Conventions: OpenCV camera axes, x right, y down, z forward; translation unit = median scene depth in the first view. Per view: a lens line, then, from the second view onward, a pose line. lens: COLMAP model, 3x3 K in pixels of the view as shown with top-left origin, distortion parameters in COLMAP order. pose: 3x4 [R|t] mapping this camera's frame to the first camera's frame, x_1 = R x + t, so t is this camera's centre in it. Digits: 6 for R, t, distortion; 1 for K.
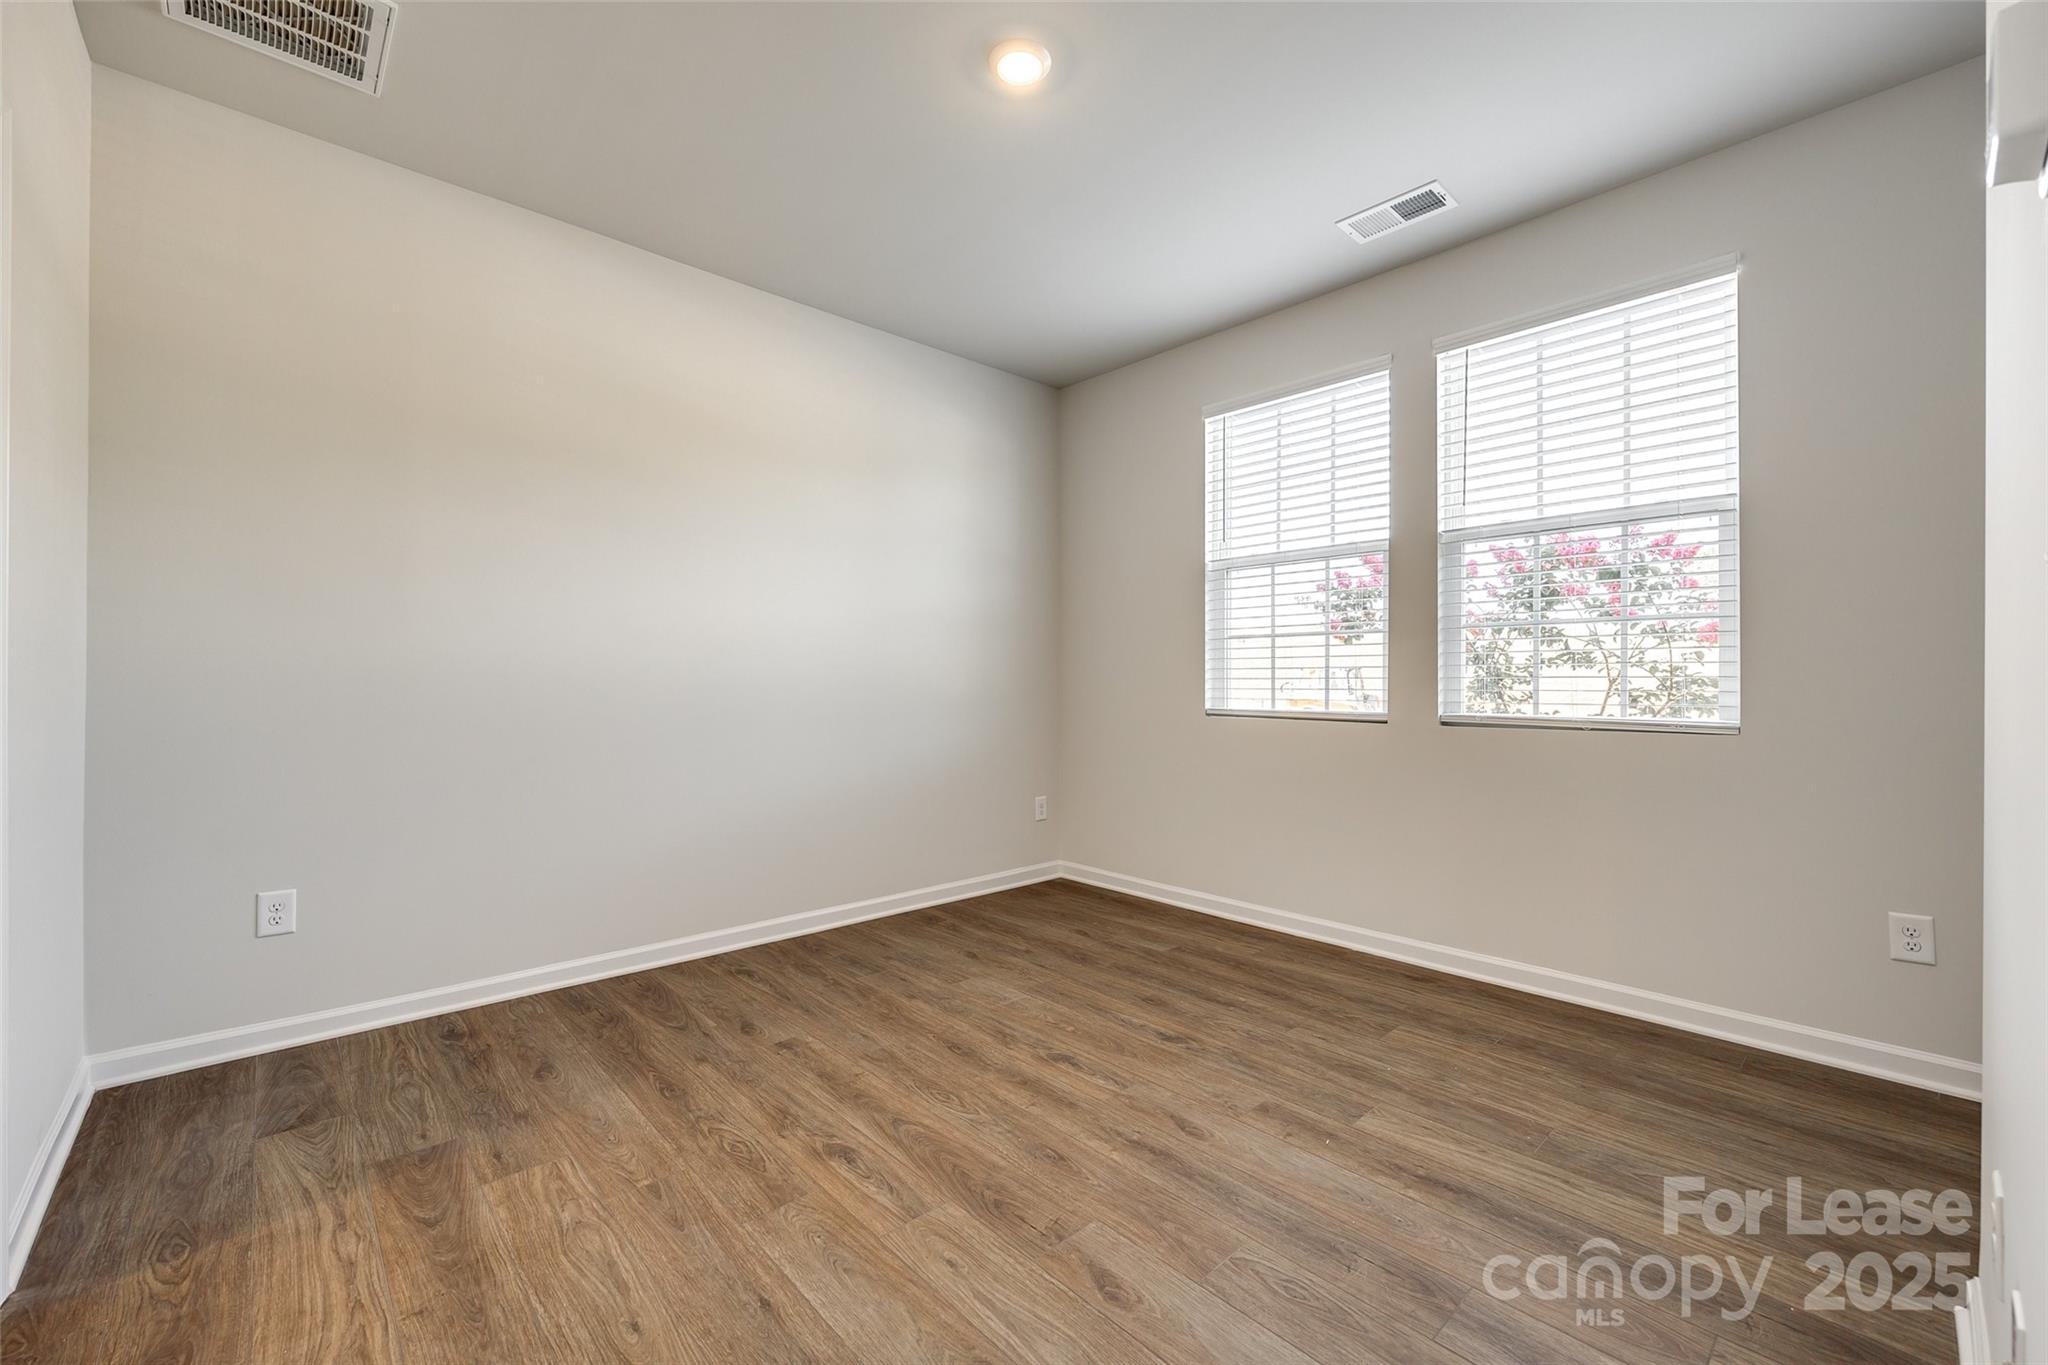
lens RADIAL K [[837.6, 0, 1018.6], [0, 837.6, 687.1], [0, 0, 1]] dist [0.007265, -0.000047]
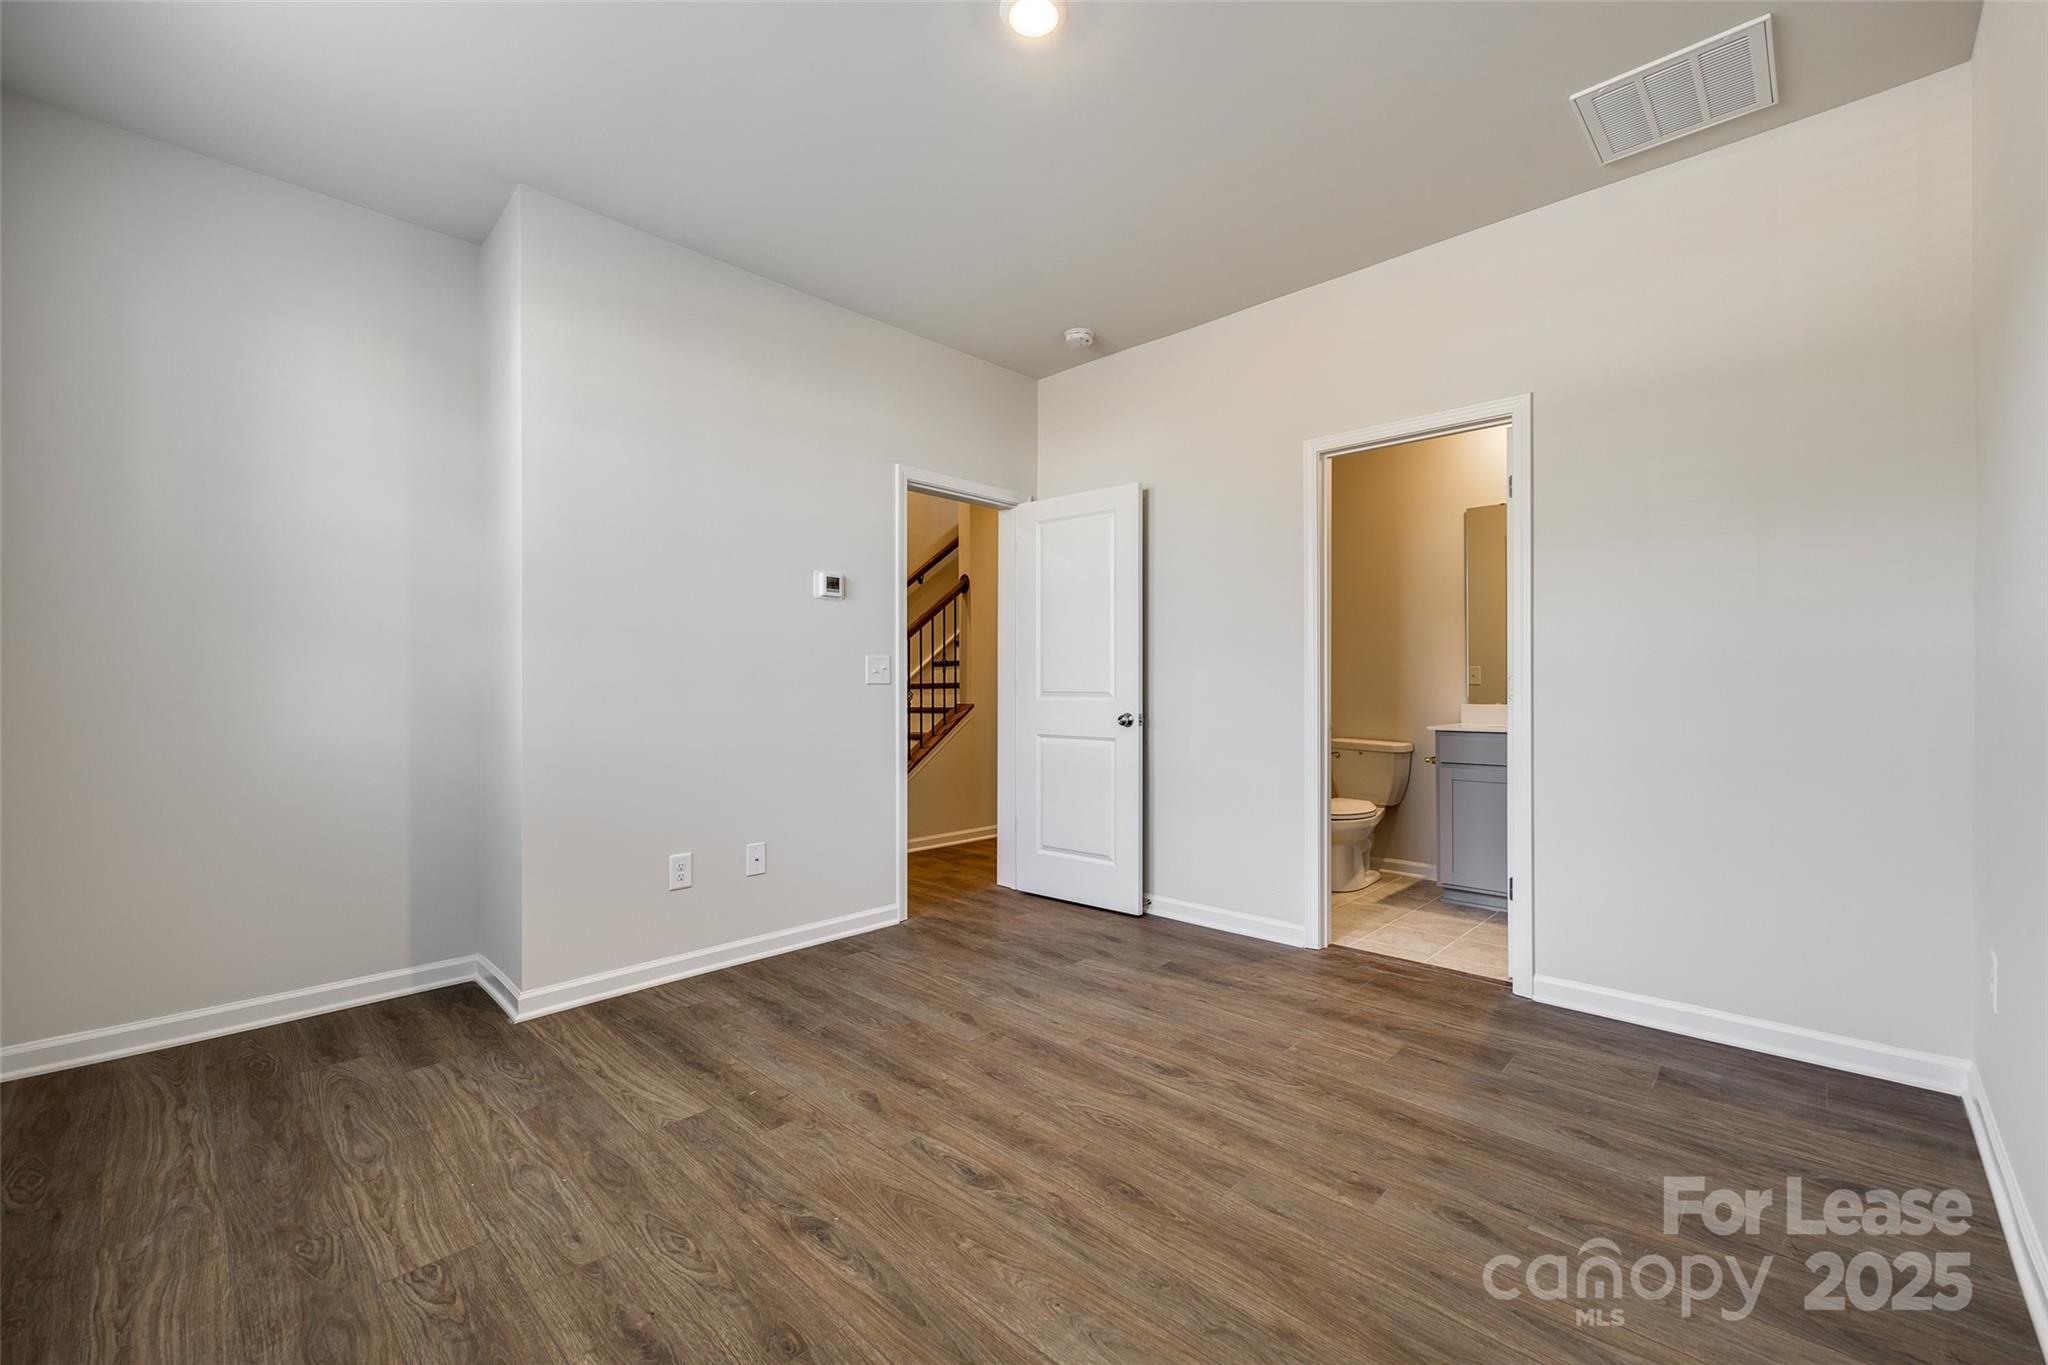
lens RADIAL K [[837.6, 0, 1018.6], [0, 837.6, 687.1], [0, 0, 1]] dist [0.007265, -0.000047]
pose [[-0.998130, 0.000401, -0.061123, 0.074188], [0.000157, 0.999992, 0.004006, -0.006816], [0.061124, 0.003989, -0.998122, 1.982994]]
